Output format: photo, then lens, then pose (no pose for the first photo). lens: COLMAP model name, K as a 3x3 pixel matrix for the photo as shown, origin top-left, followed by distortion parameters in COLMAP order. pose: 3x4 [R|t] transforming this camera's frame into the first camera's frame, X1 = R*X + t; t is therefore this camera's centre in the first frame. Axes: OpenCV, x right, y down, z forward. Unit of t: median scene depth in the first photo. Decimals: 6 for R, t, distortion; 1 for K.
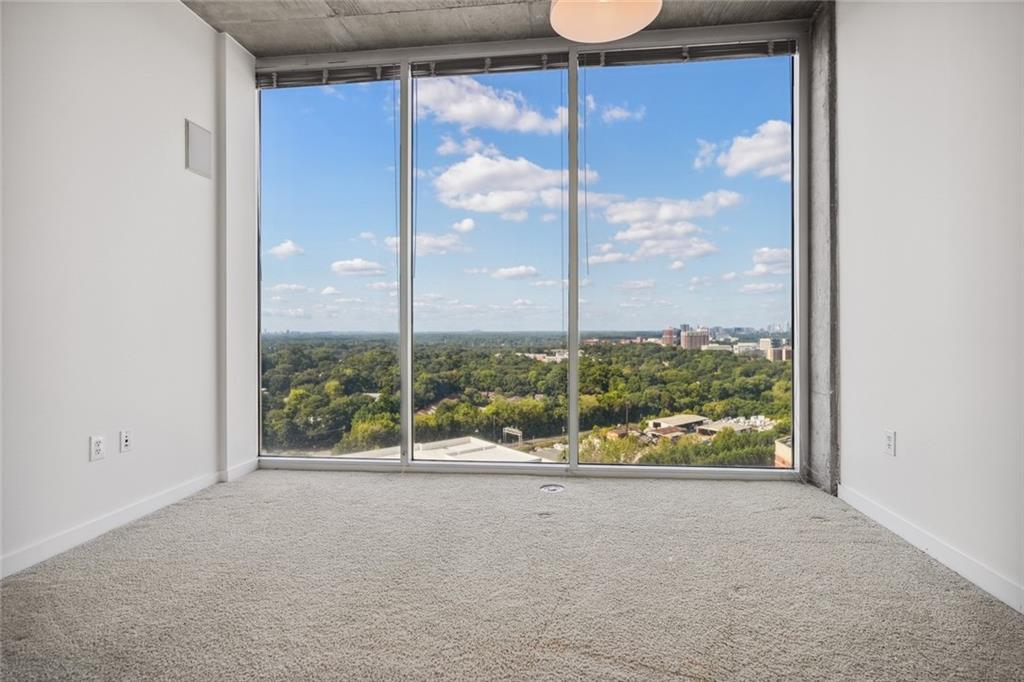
lens RADIAL K [[496.5, 0, 515.2], [0, 496.5, 339.0], [0, 0, 1]] dist [-0.005803, 0.001871]
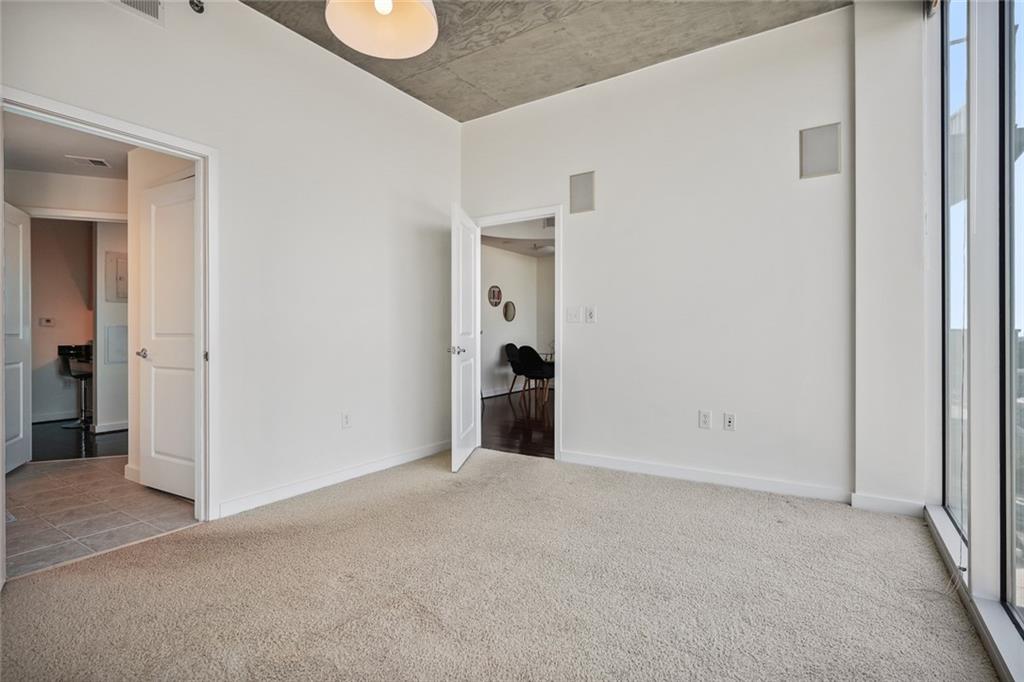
lens RADIAL K [[496.5, 0, 514.8], [0, 496.5, 334.0], [0, 0, 1]] dist [-0.005803, 0.001871]
pose [[-0.441025, 0.004967, -0.897481, 0.611883], [-0.008397, 0.999918, 0.009661, -0.028808], [0.897456, 0.011796, -0.440947, 1.070146]]
